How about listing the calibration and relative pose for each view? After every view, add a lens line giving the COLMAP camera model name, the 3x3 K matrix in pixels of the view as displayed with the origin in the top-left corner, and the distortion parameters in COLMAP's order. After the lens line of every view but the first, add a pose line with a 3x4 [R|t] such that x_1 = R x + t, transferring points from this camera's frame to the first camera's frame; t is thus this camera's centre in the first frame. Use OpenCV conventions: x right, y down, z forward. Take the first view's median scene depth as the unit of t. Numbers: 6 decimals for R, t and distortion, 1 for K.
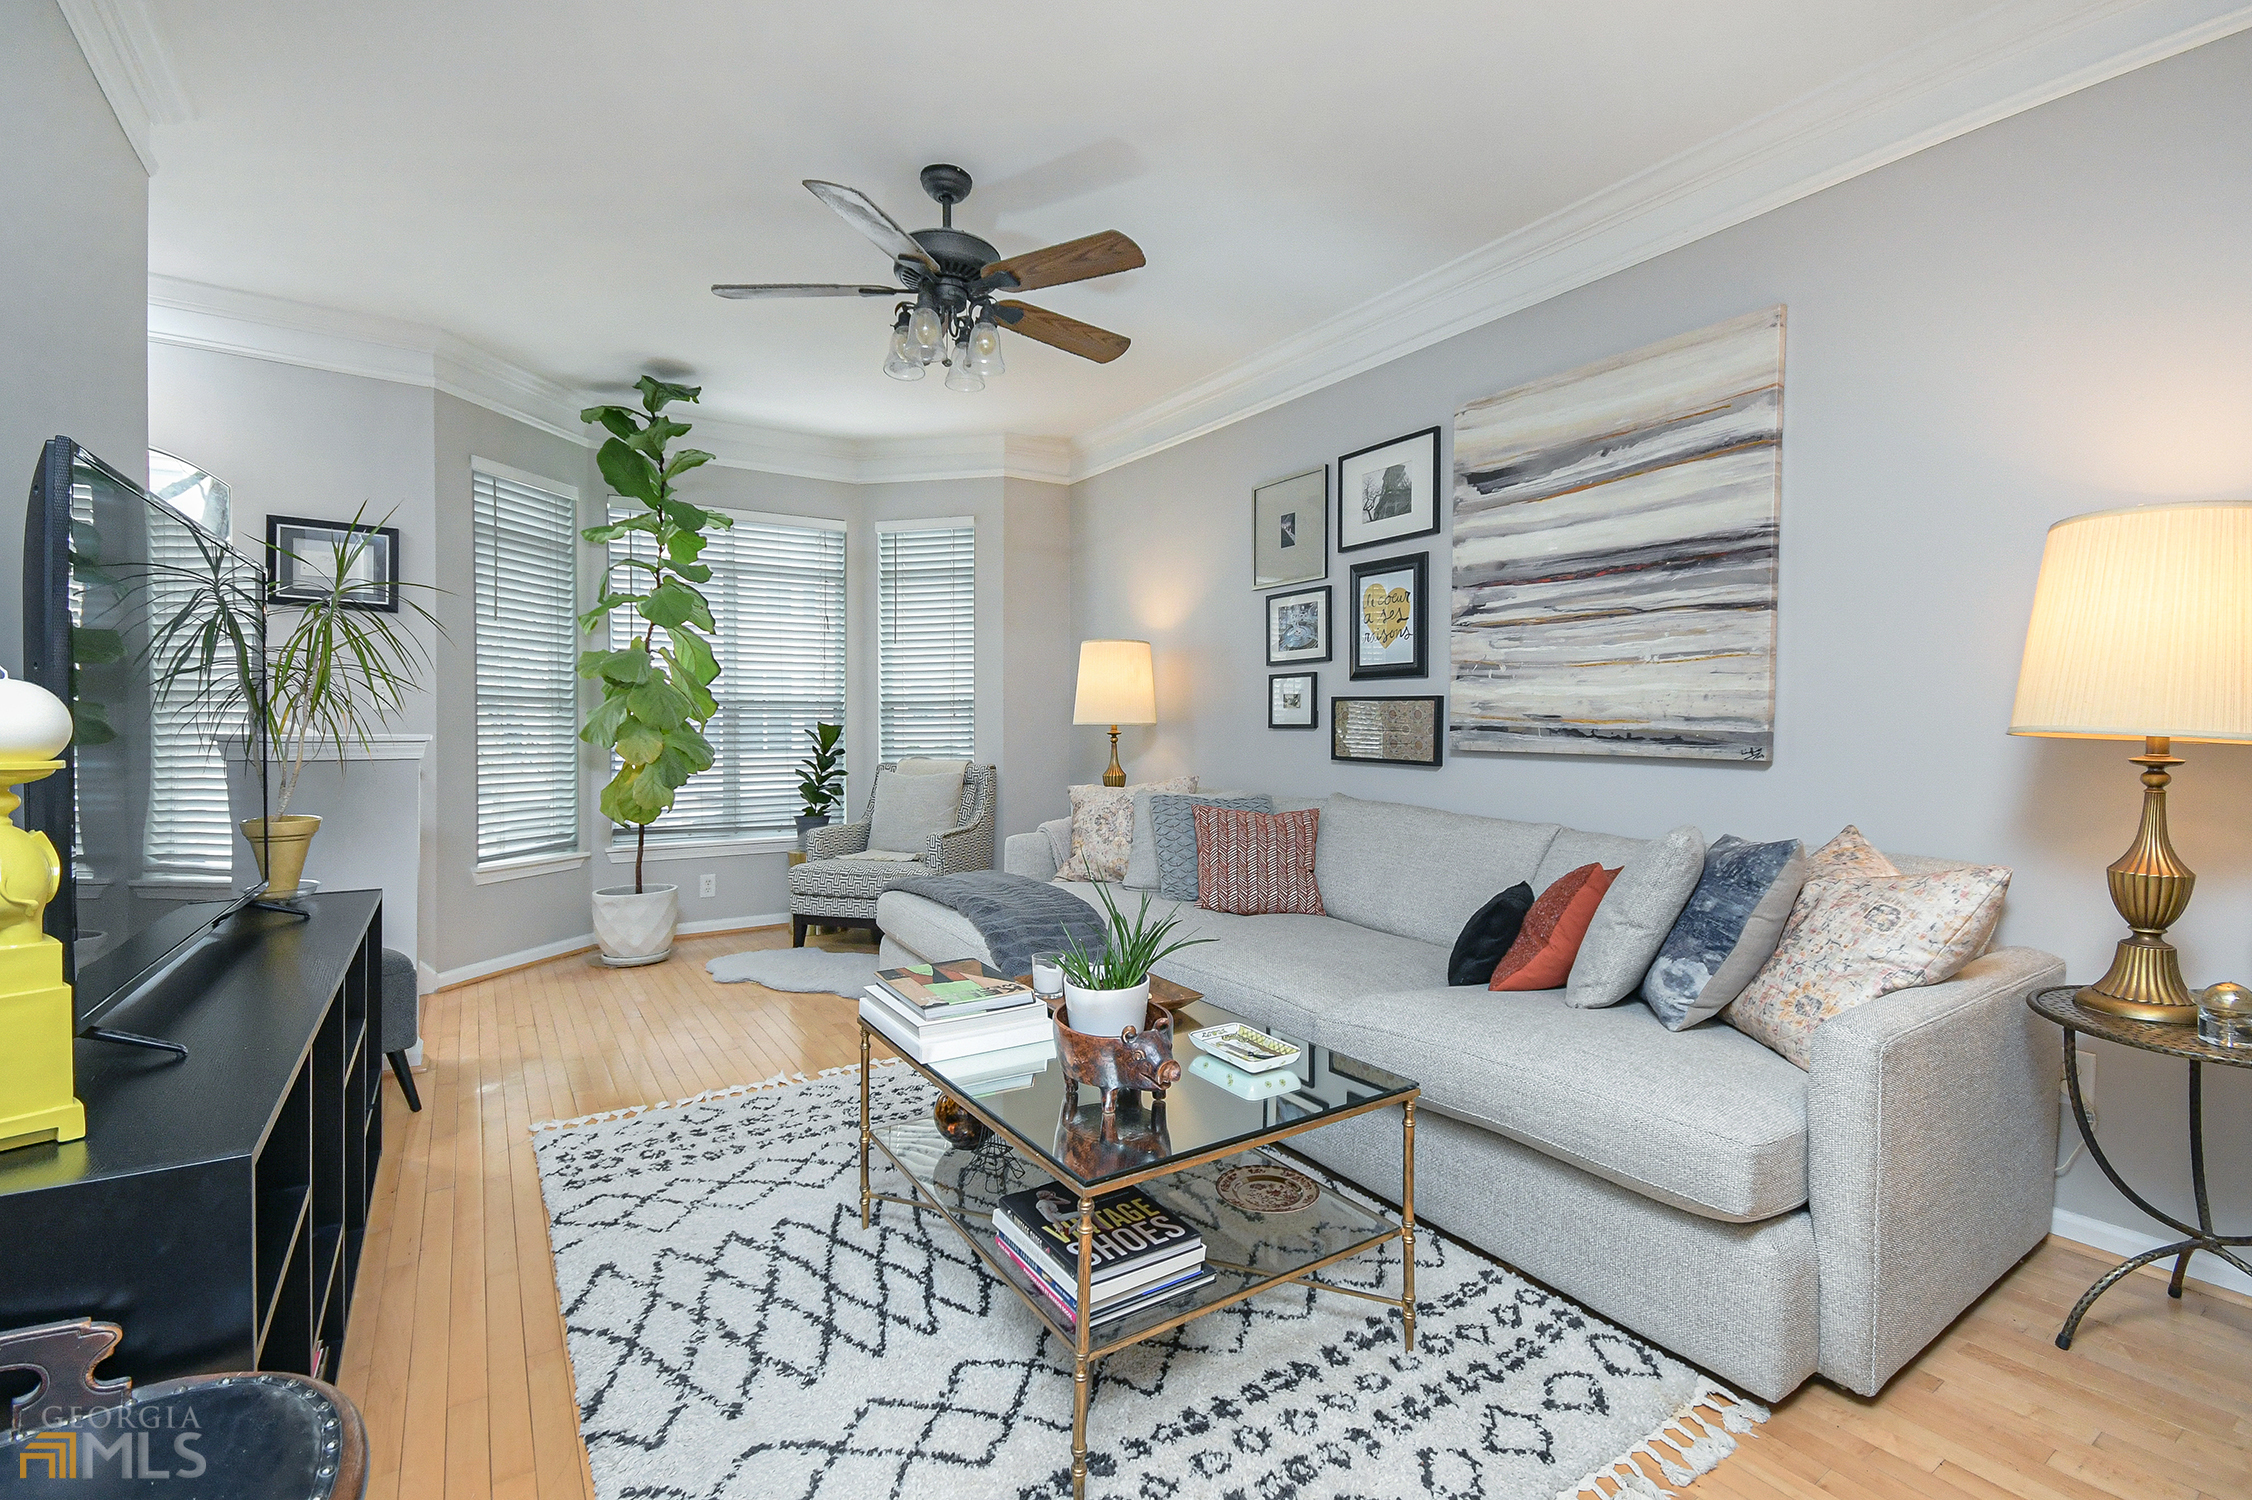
lens RADIAL K [[981.1, 0, 1122.0], [0, 981.1, 741.7], [0, 0, 1]] dist [0.019140, -0.009980]
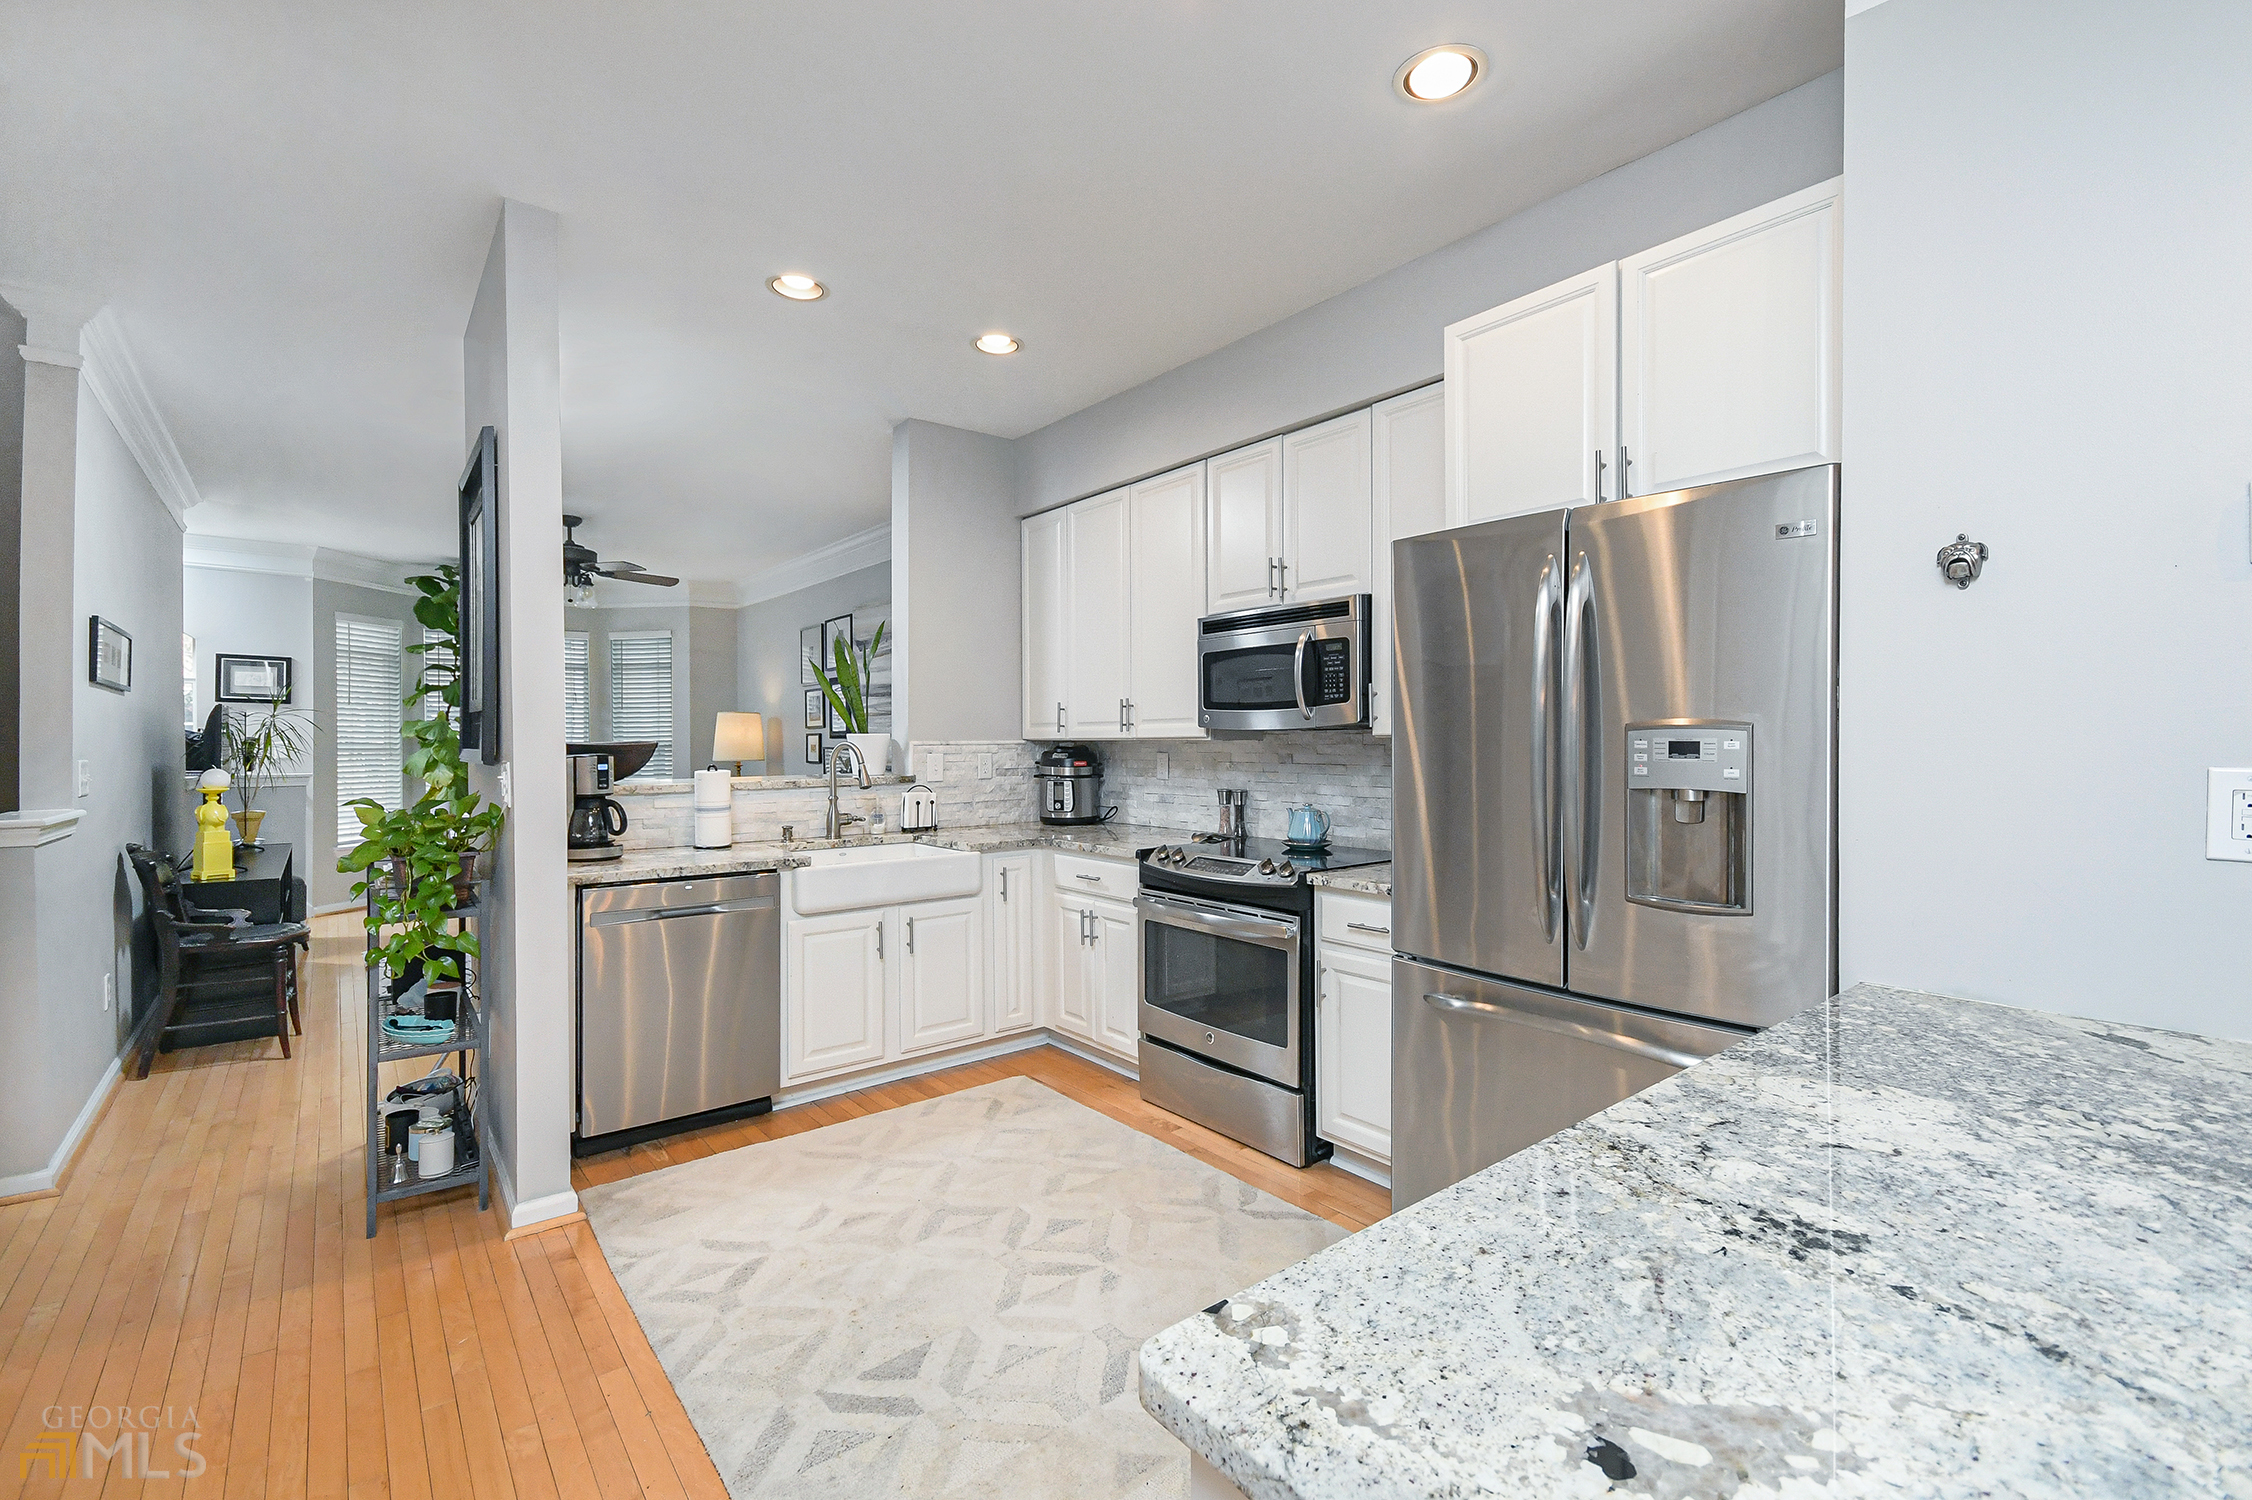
lens RADIAL K [[981.1, 0, 1123.6], [0, 981.1, 746.5], [0, 0, 1]] dist [0.019140, -0.009980]
pose [[0.995836, -0.008329, 0.090776, 0.657747], [0.009580, 0.999865, -0.013355, -0.016778], [-0.090653, 0.014169, 0.995782, -0.998601]]
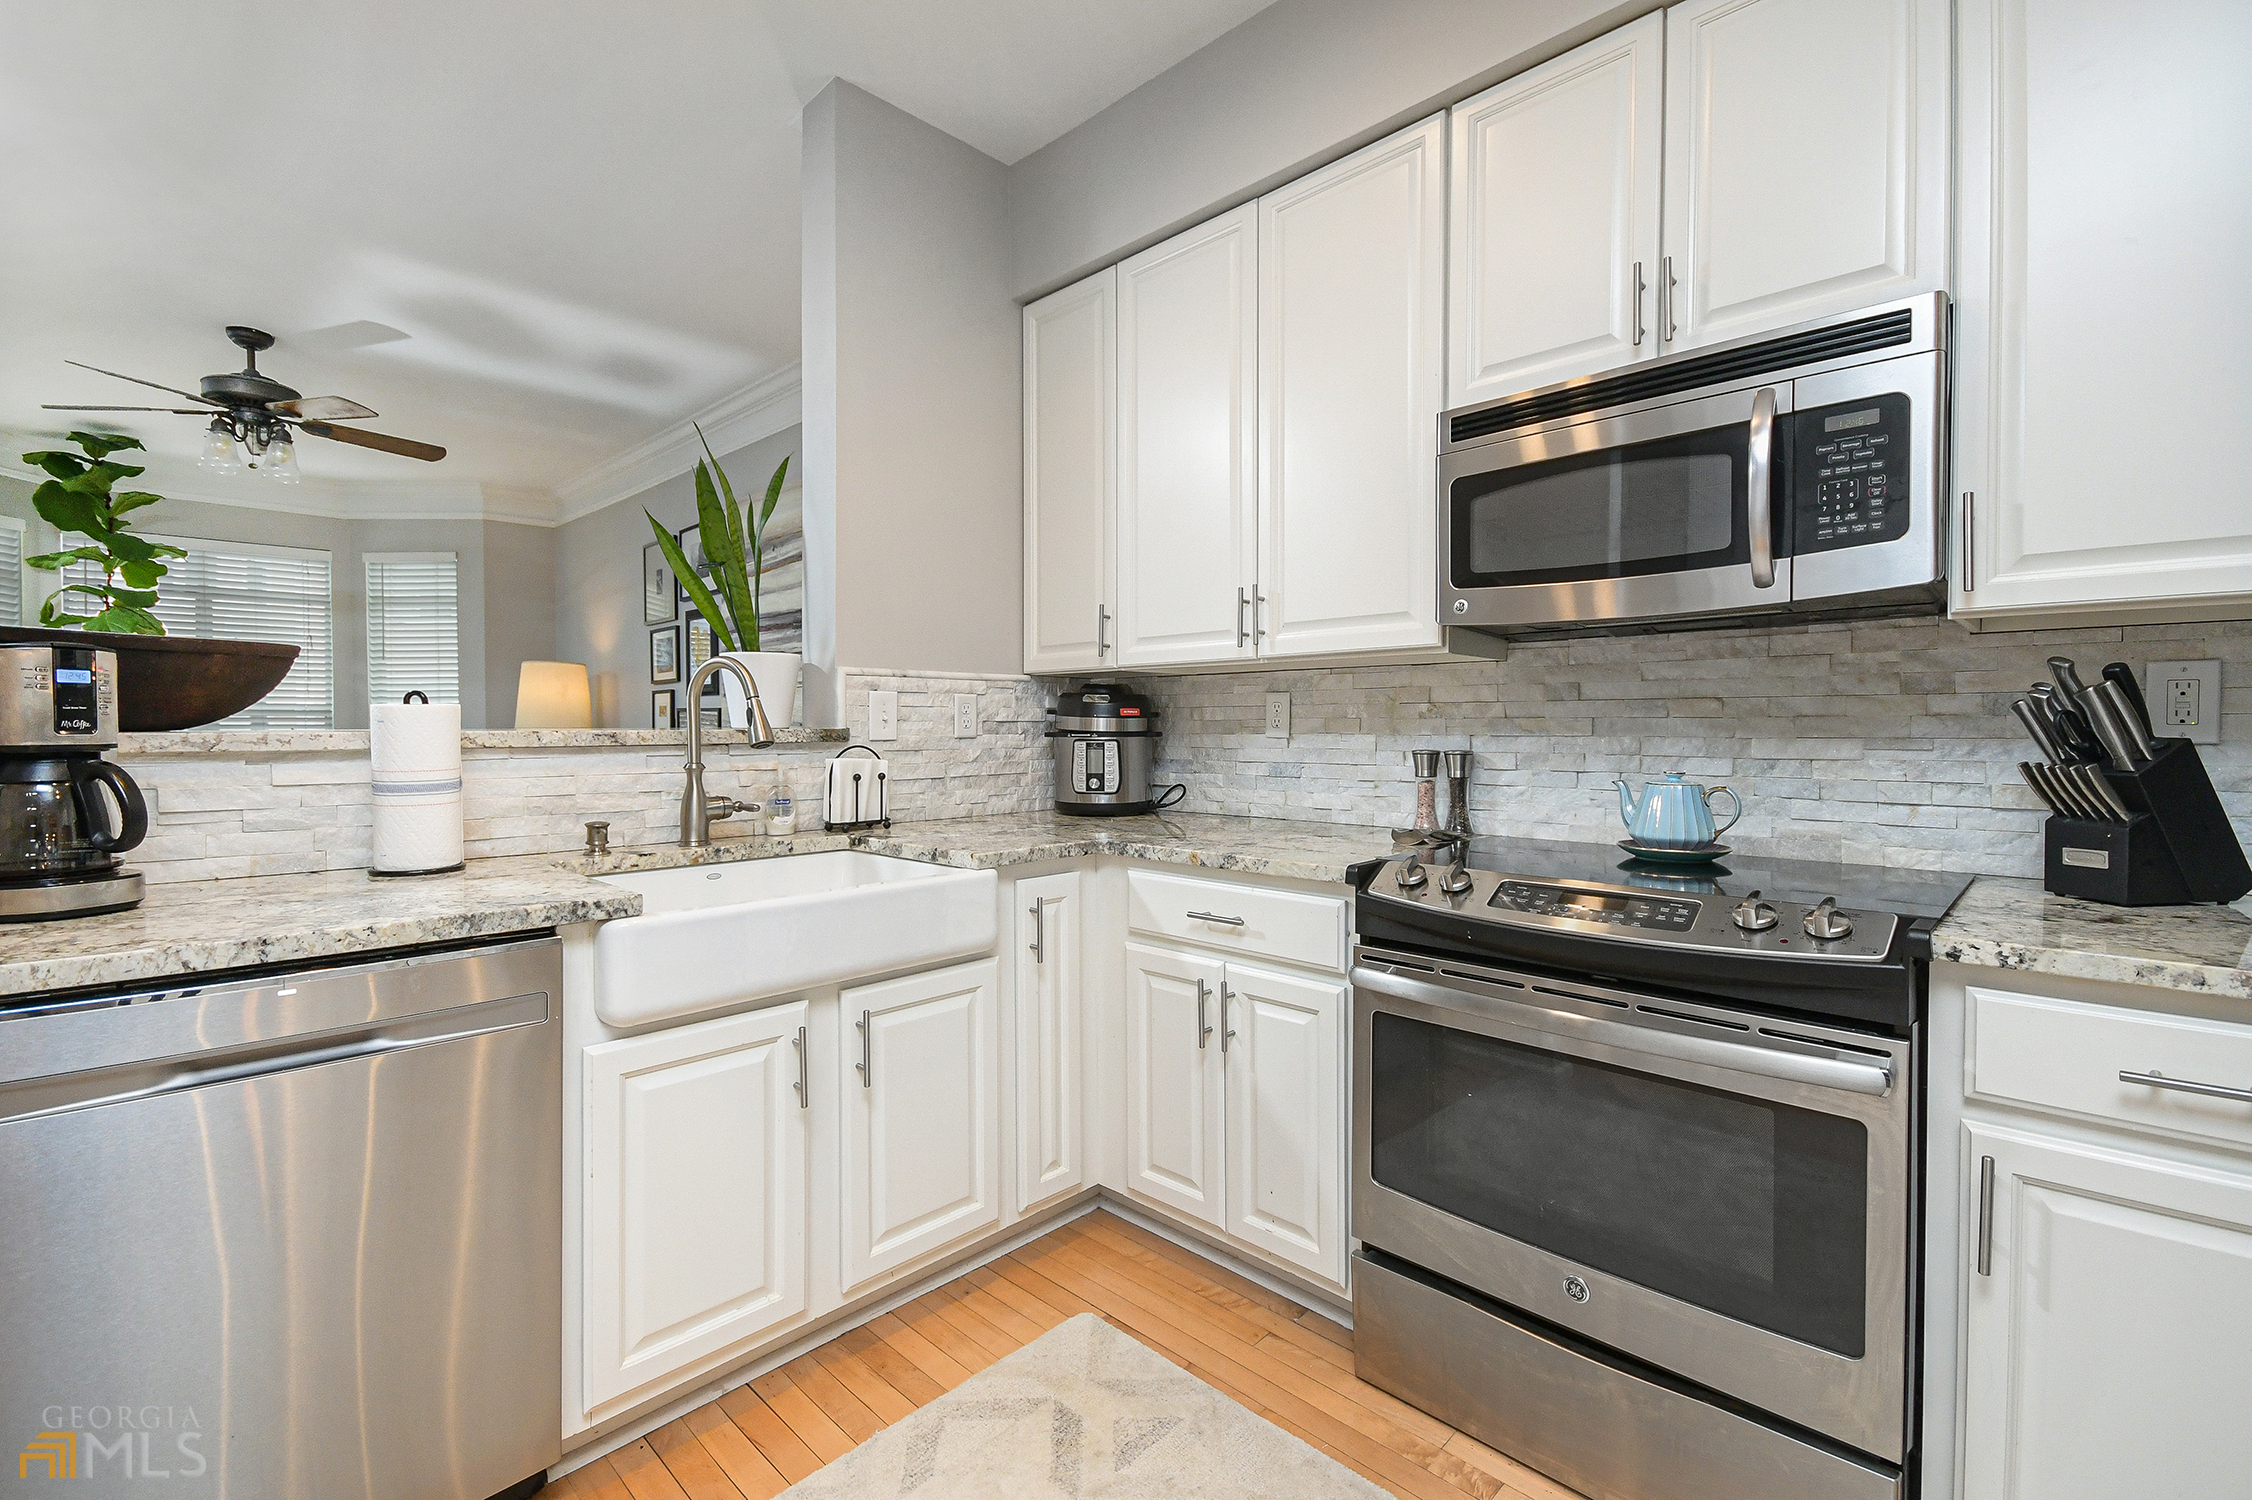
lens RADIAL K [[981.1, 0, 1125.8], [0, 981.1, 745.3], [0, 0, 1]] dist [0.019140, -0.009980]
pose [[0.975786, -0.007467, 0.218599, 0.552522], [0.008018, 0.999967, -0.001632, 0.013457], [-0.218579, 0.003346, 0.975813, -0.482153]]
